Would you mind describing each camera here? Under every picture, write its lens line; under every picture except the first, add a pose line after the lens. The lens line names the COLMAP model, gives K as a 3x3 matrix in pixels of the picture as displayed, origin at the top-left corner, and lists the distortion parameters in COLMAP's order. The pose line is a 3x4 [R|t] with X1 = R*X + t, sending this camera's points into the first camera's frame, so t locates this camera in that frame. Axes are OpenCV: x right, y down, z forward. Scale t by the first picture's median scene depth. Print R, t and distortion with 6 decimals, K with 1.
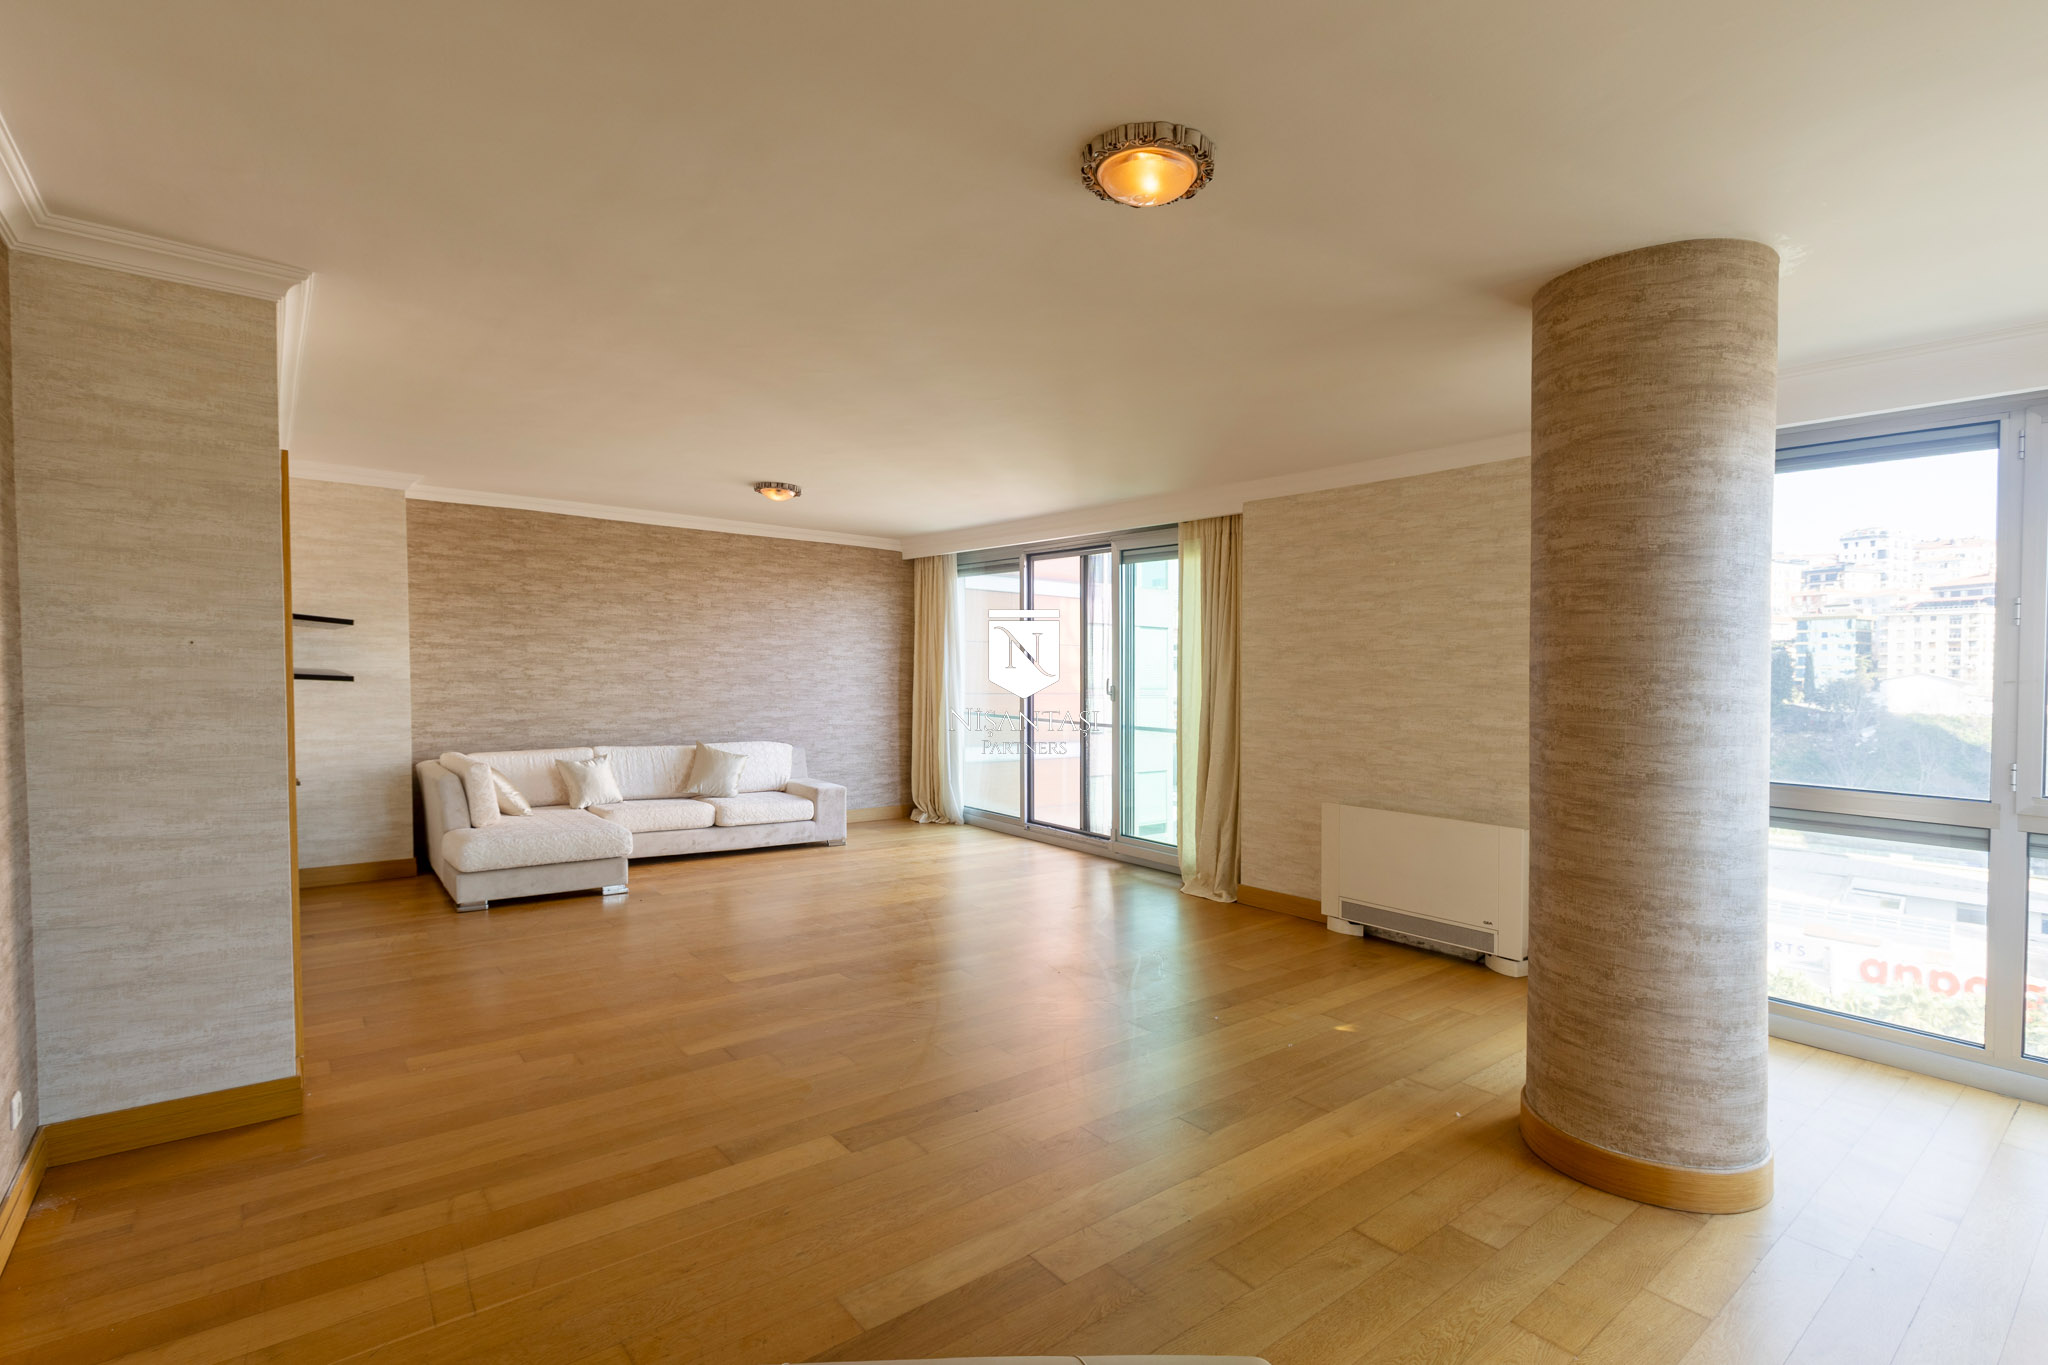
lens RADIAL K [[953.3, 0, 1024.0], [0, 953.3, 682.5], [0, 0, 1]] dist [0.001759, 0.000101]
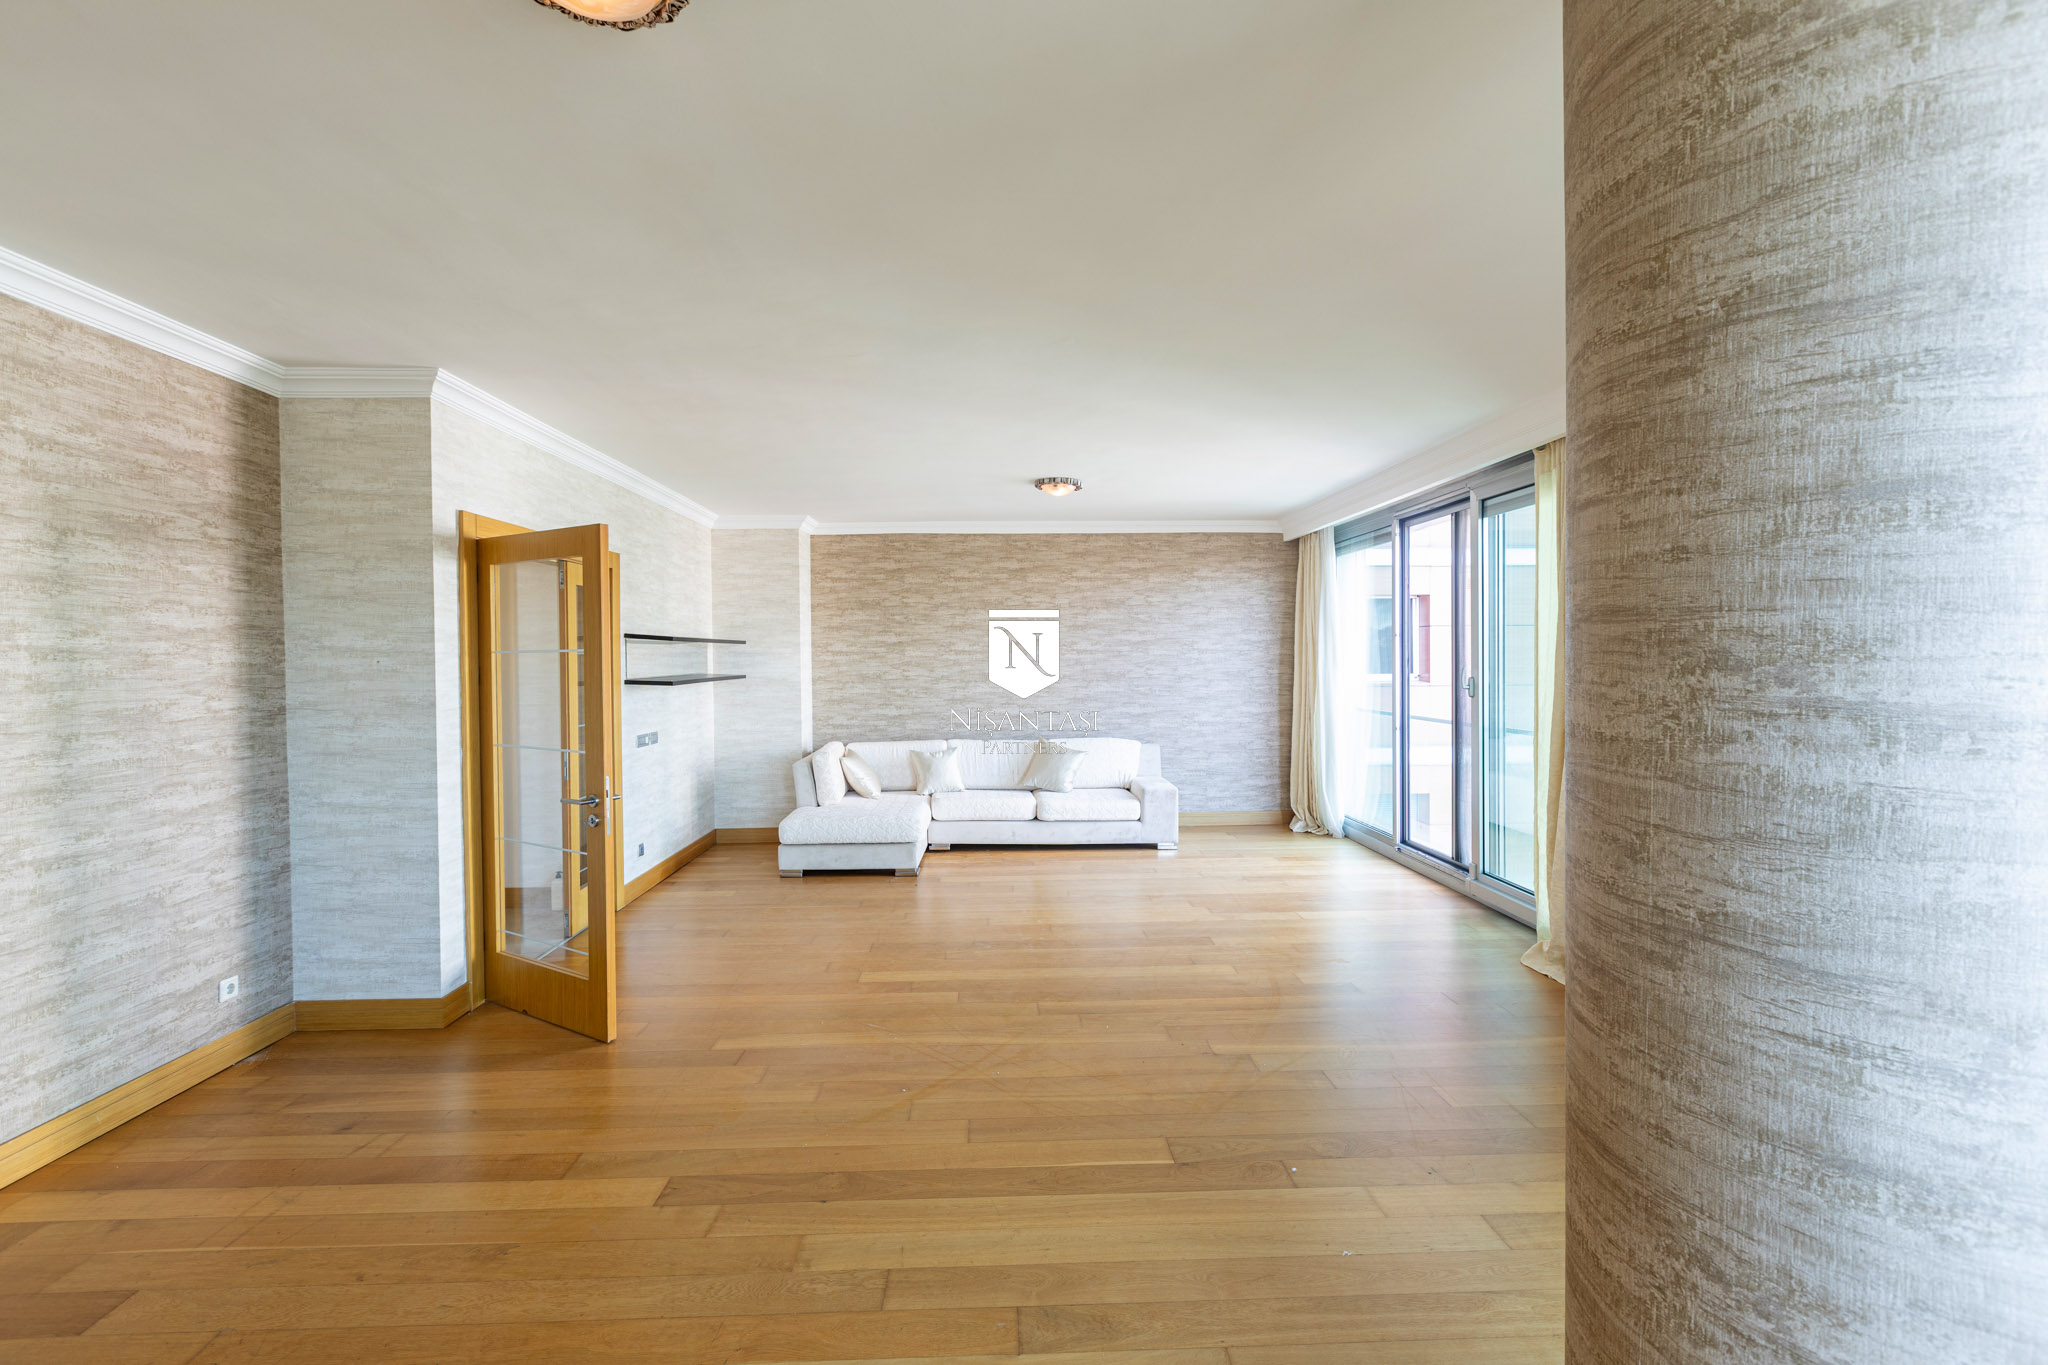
lens RADIAL K [[900.2, 0, 1025.7], [0, 900.2, 675.9], [0, 0, 1]] dist [-0.001538, 0.000067]
pose [[0.801812, -0.016562, -0.597346, 0.254378], [0.017060, 0.999843, -0.004821, -0.000176], [0.597332, -0.006325, 0.801969, 0.216705]]
